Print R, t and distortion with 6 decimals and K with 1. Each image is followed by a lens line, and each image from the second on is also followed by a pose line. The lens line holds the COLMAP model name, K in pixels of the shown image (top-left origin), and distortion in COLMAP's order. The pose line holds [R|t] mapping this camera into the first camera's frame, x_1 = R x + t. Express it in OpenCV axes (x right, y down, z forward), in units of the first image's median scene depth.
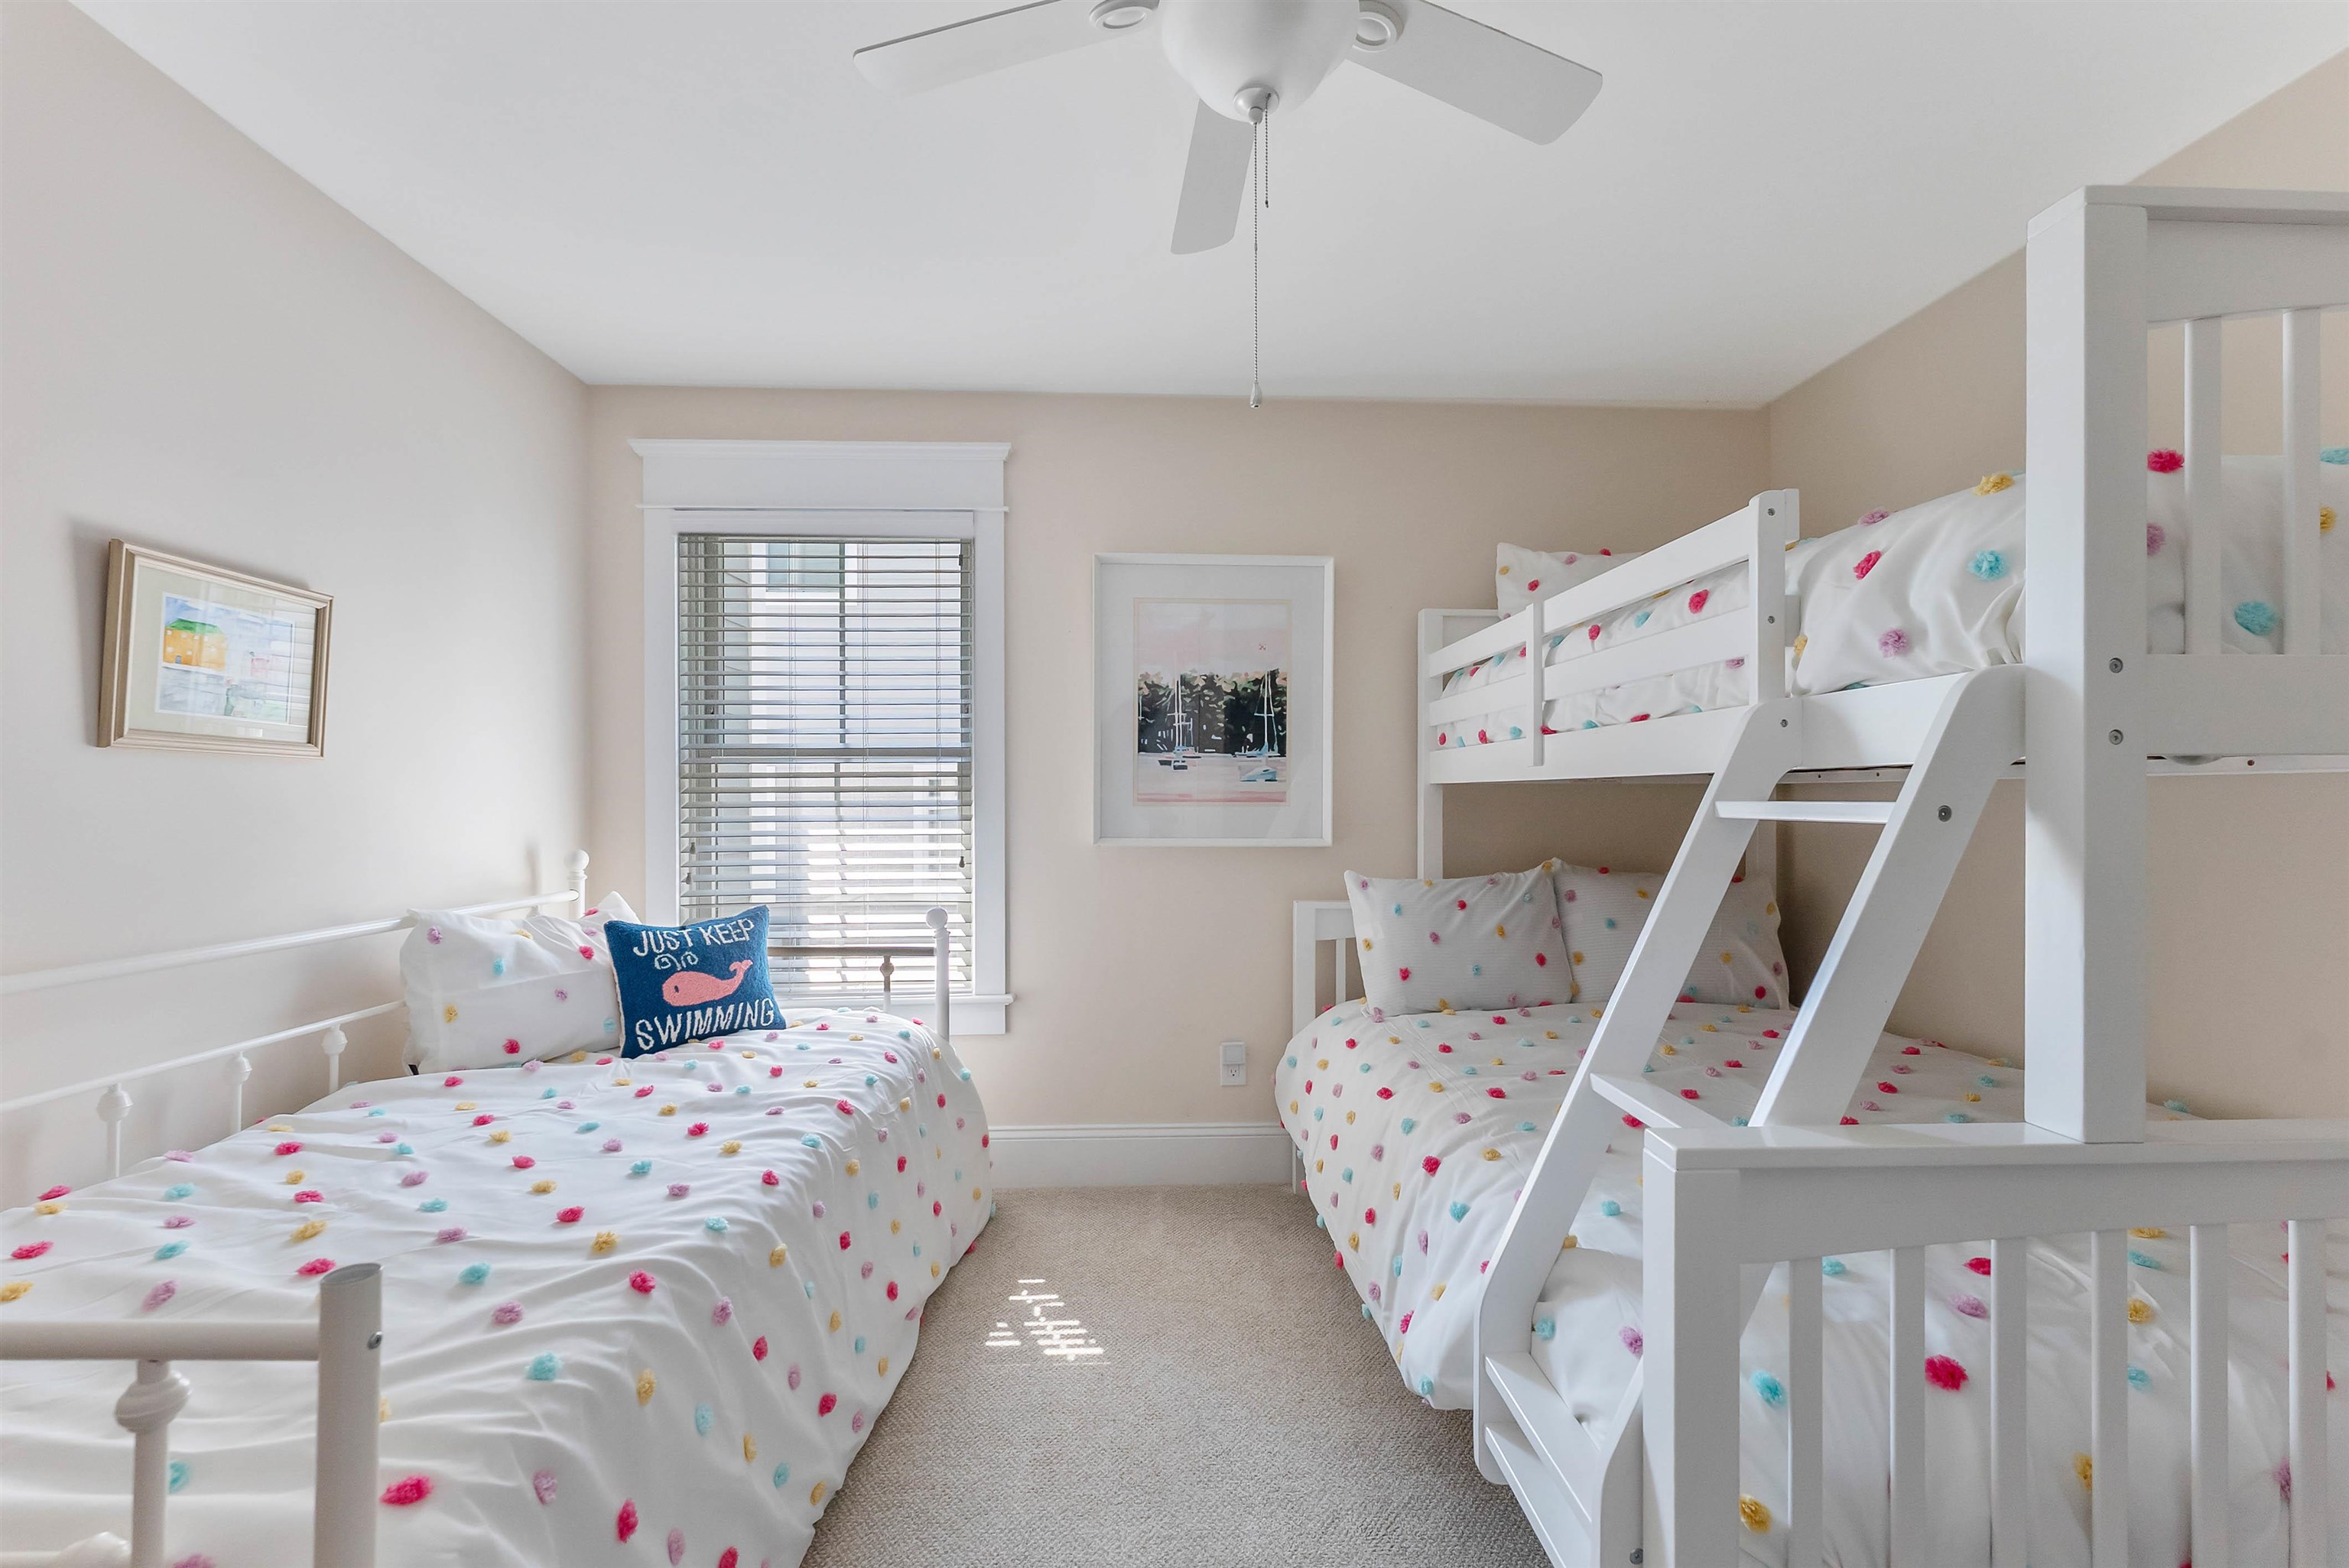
lens RADIAL K [[972.7, 0, 1186.2], [0, 972.7, 794.0], [0, 0, 1]] dist [0.001162, -0.000068]
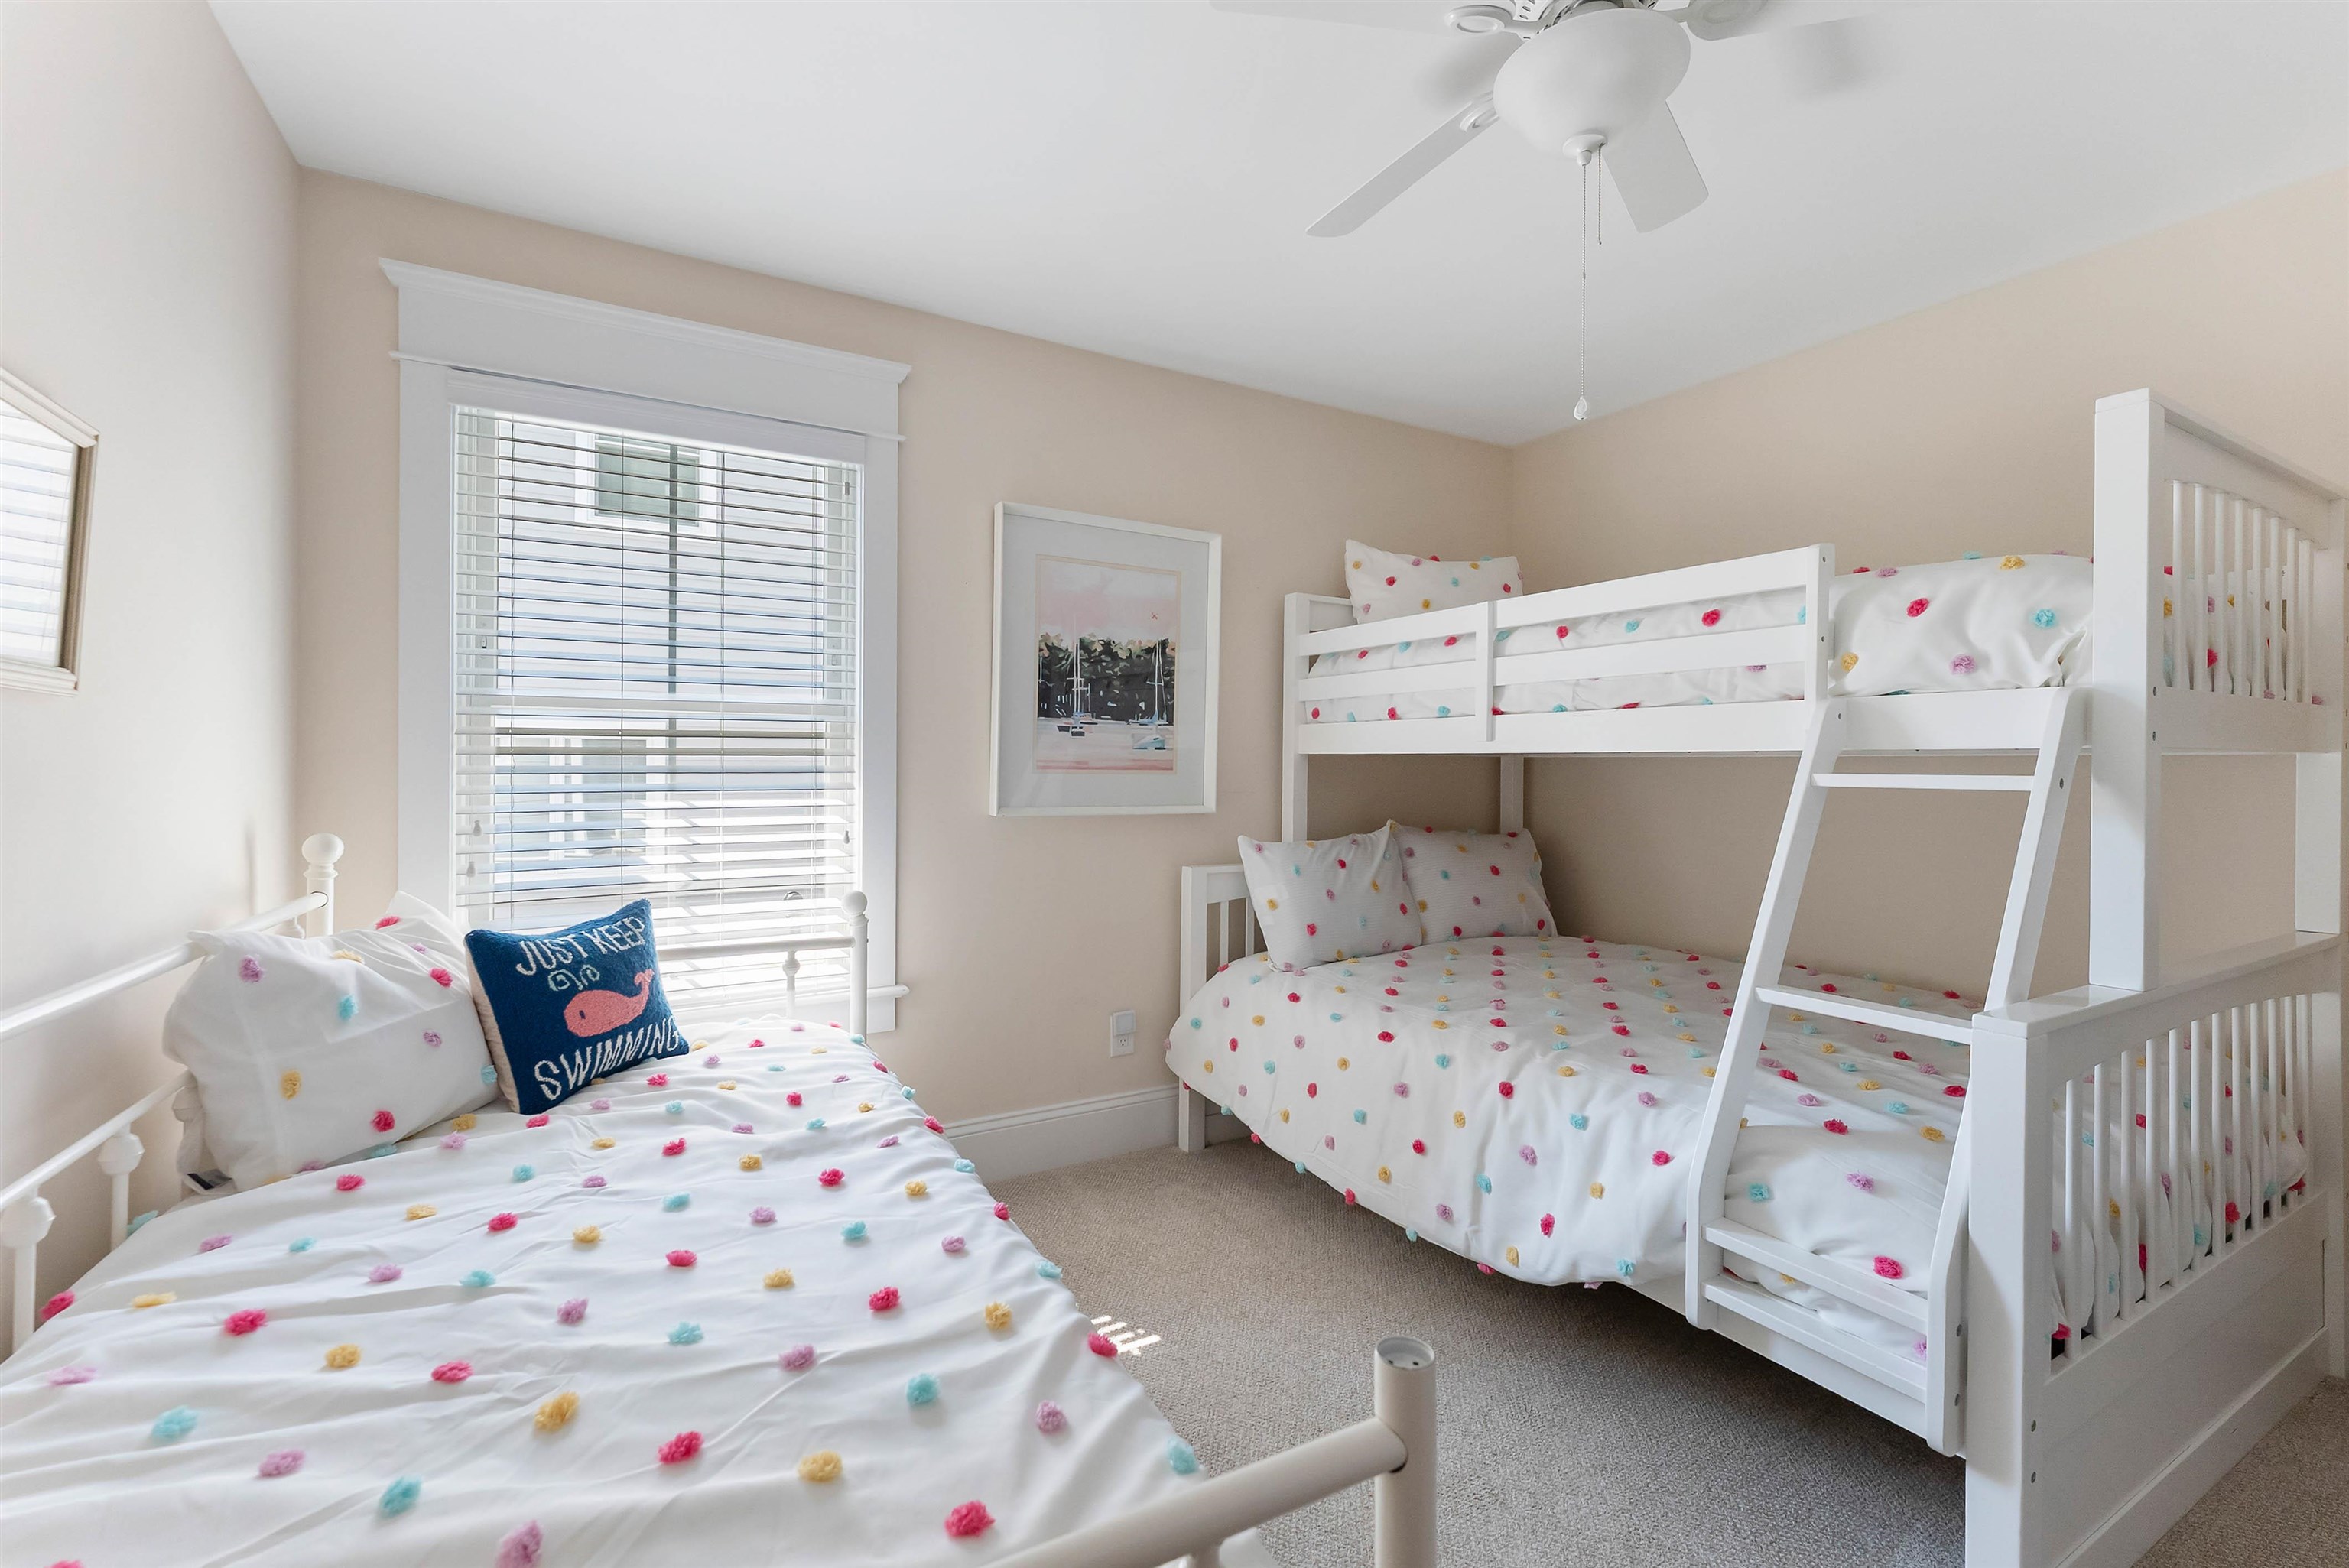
lens RADIAL K [[965.4, 0, 1197.1], [0, 965.4, 764.6], [0, 0, 1]] dist [-0.001564, 0.000149]
pose [[0.889468, 0.007694, 0.456933, -0.416697], [-0.009678, 0.999951, 0.002001, 0.000294], [-0.456895, -0.006202, 0.889499, 0.110577]]
